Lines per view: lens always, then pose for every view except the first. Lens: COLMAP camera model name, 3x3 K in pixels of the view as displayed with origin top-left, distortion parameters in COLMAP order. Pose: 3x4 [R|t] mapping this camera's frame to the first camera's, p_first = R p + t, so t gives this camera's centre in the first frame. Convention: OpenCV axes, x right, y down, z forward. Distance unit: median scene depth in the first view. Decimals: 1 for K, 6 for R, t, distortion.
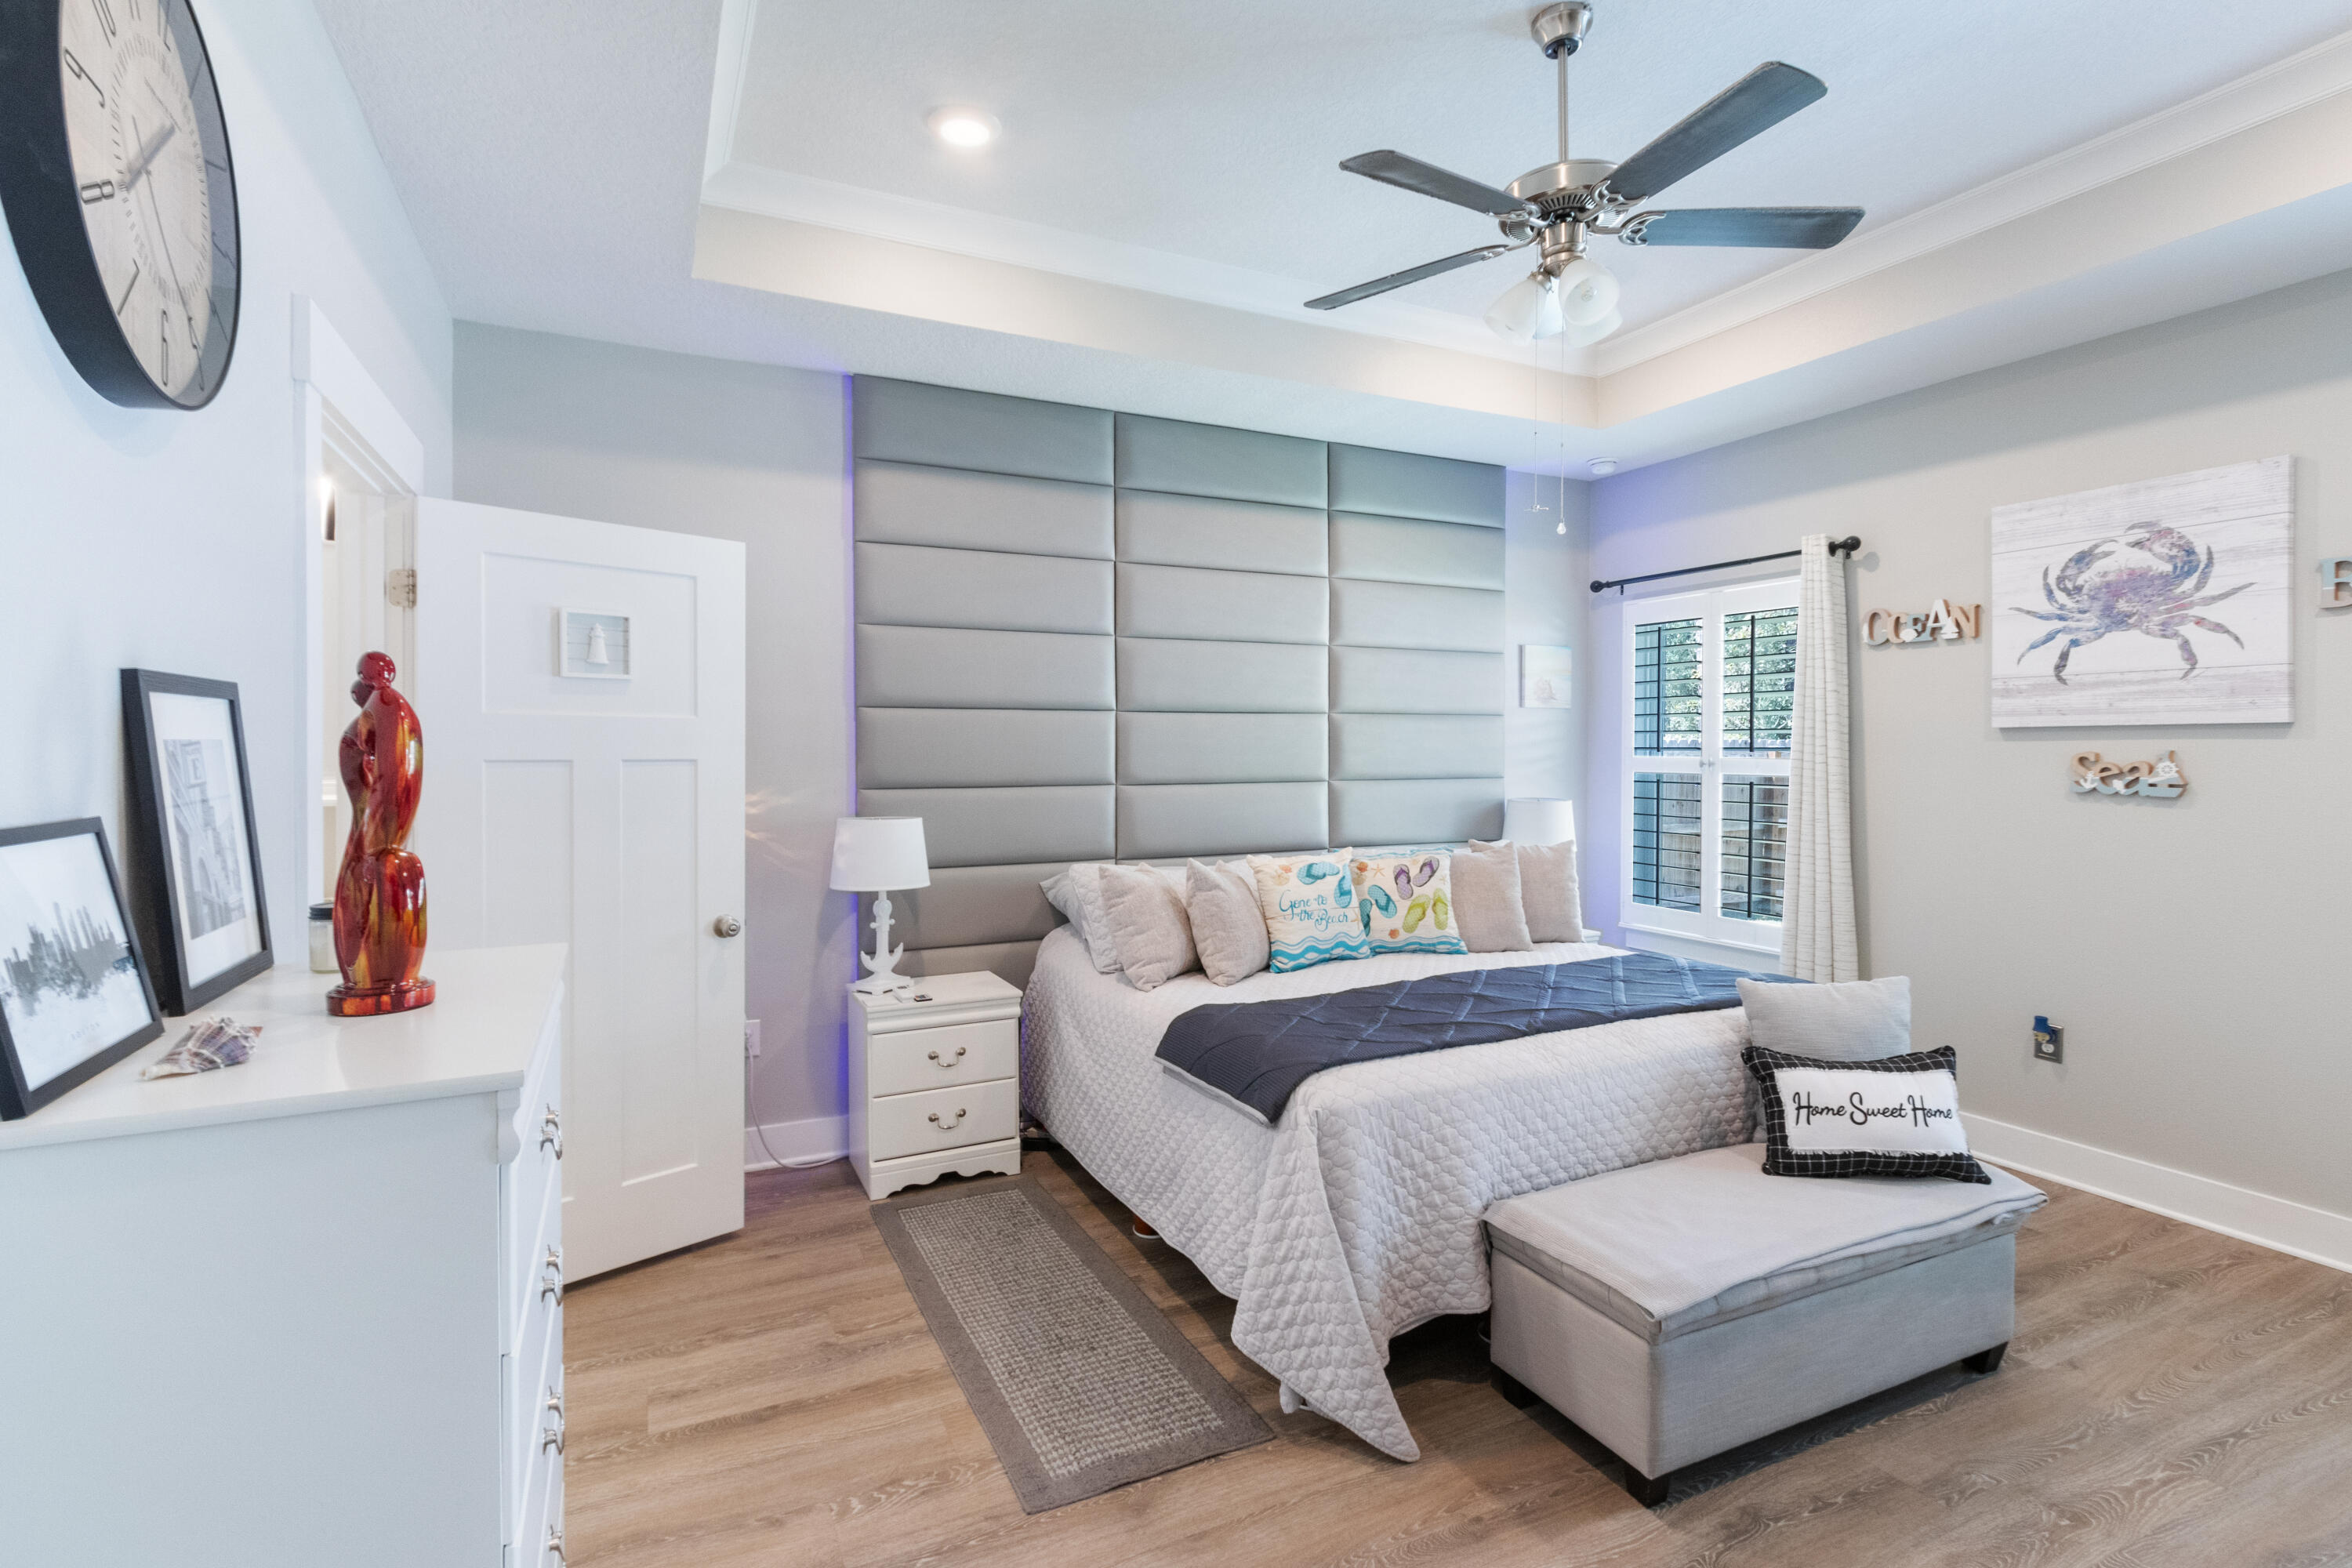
lens RADIAL K [[1095.0, 0, 1163.0], [0, 1095.0, 790.1], [0, 0, 1]] dist [0.002625, 0.000278]
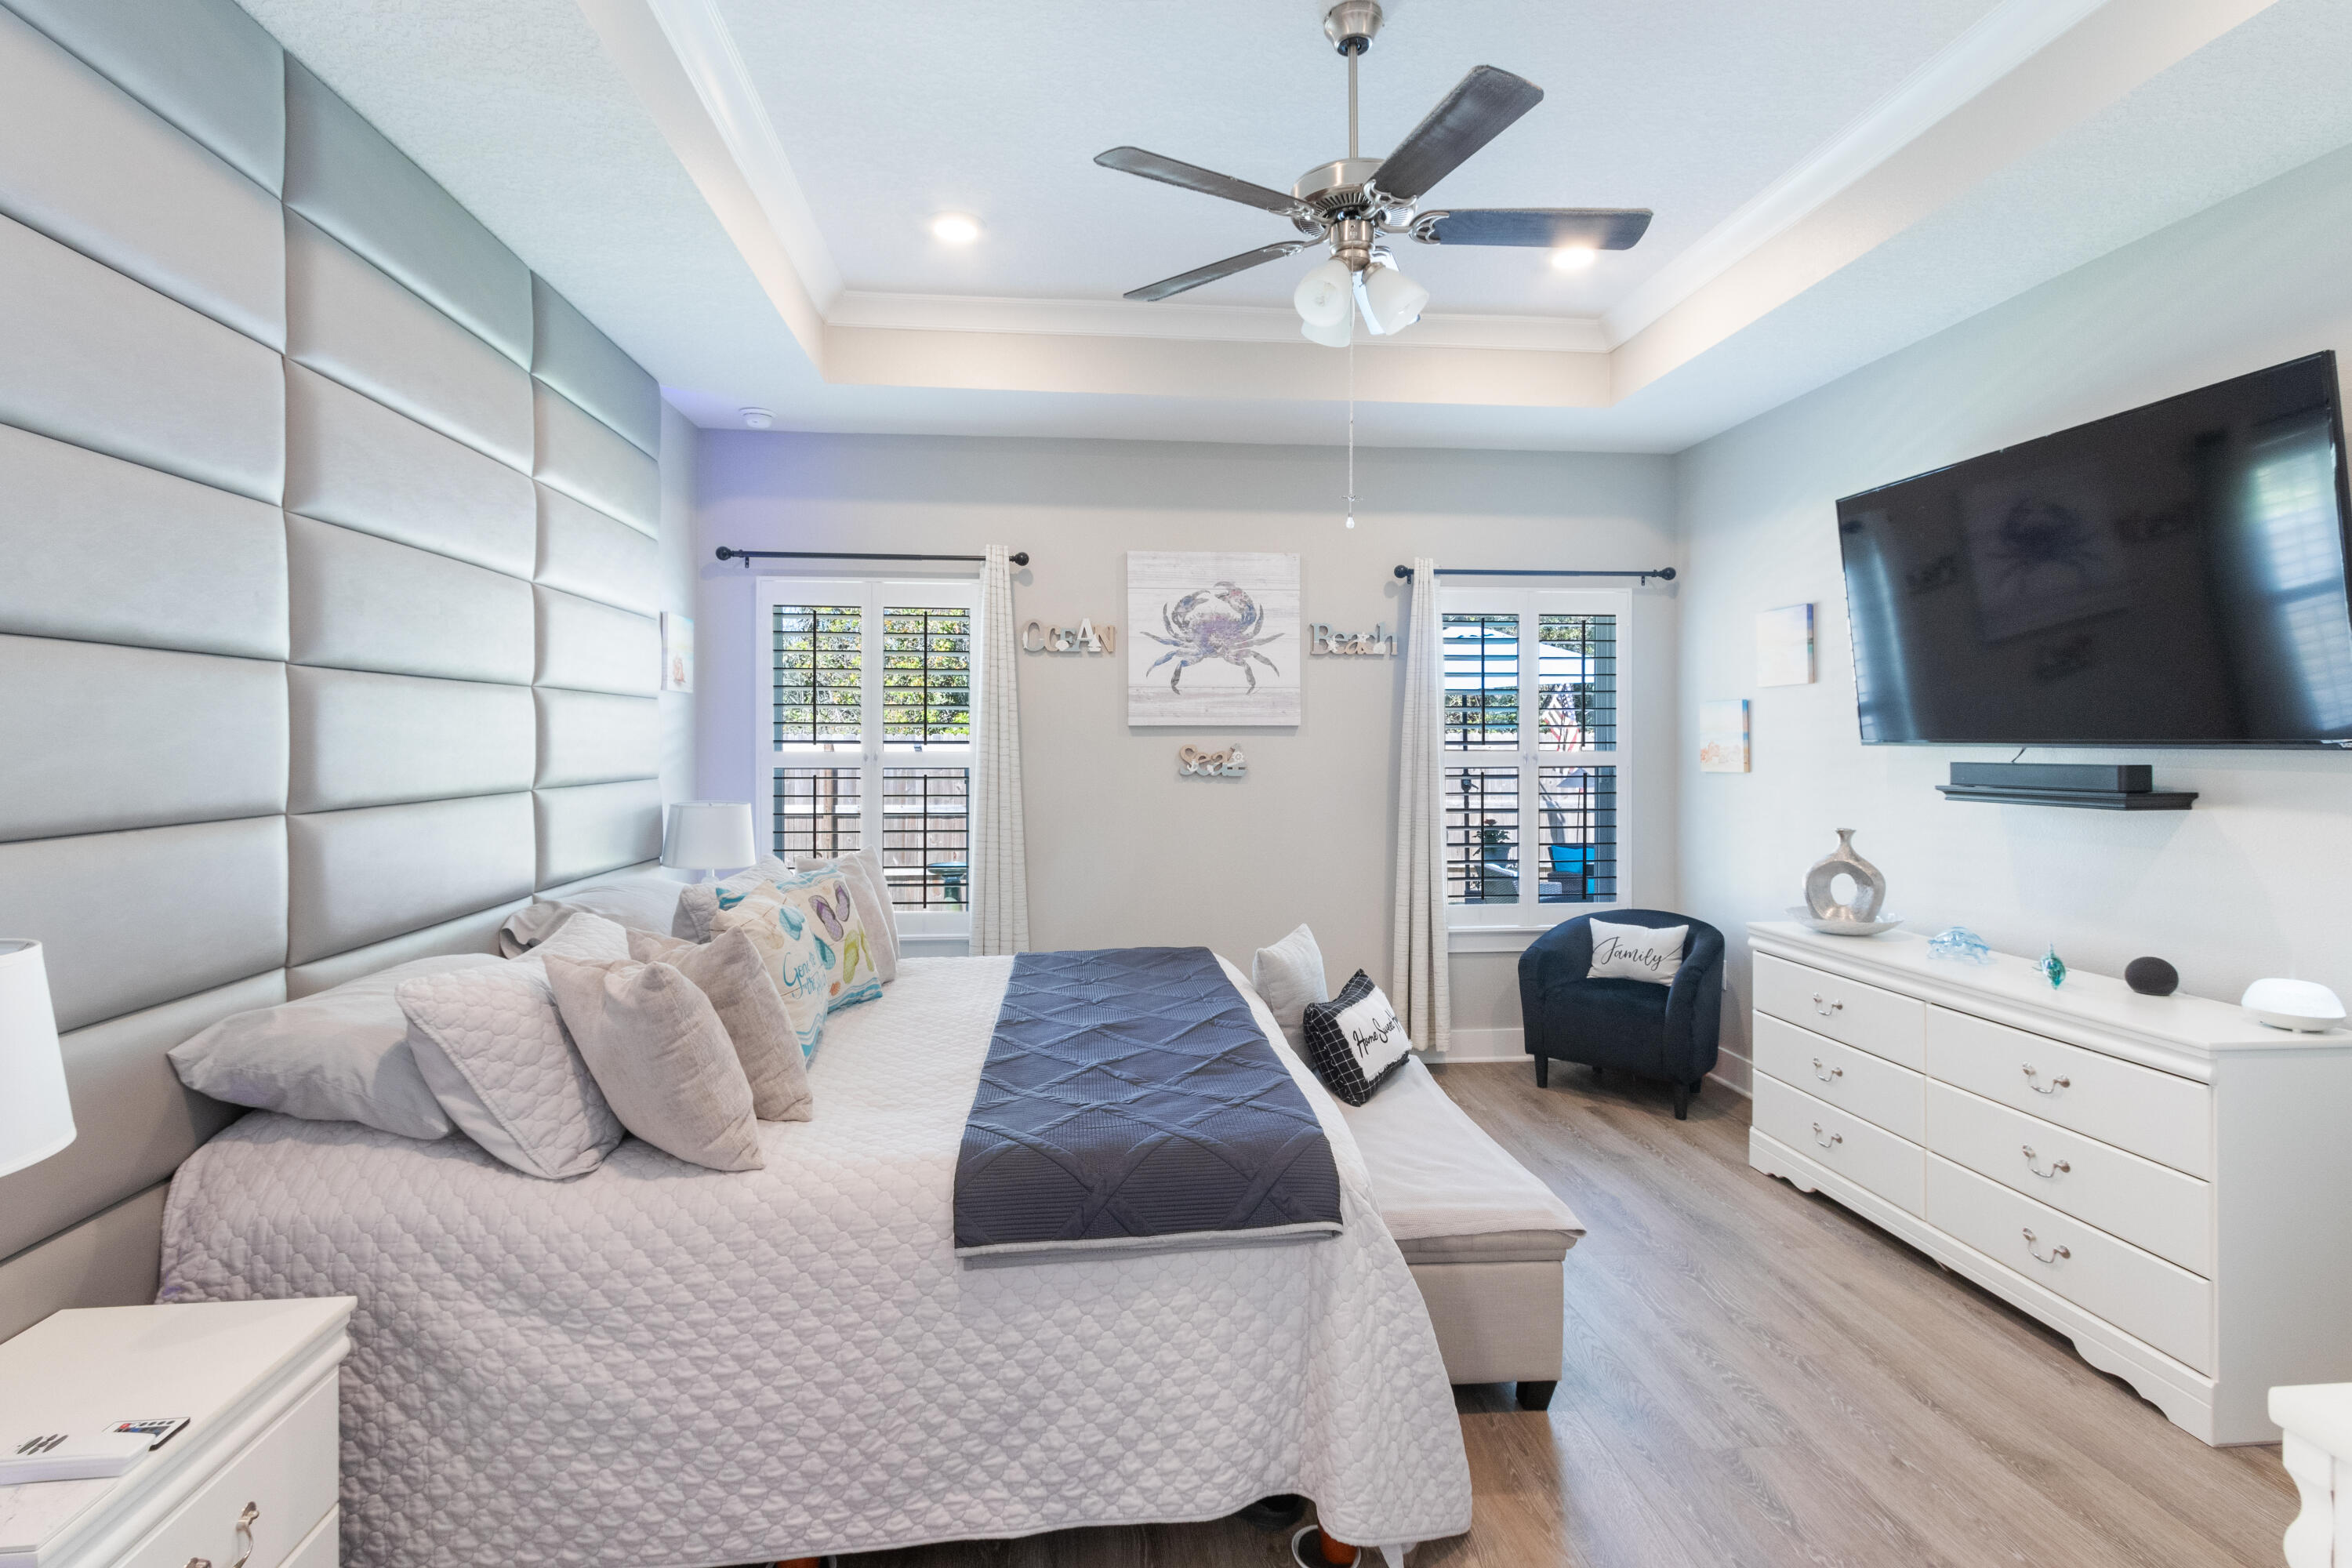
lens RADIAL K [[1095.0, 0, 1163.0], [0, 1095.0, 790.1], [0, 0, 1]] dist [0.002625, 0.000278]
pose [[0.351609, -0.043829, 0.935120, -0.441975], [0.033720, 0.998848, 0.034137, -0.025939], [-0.935539, 0.019529, 0.352682, 0.556889]]
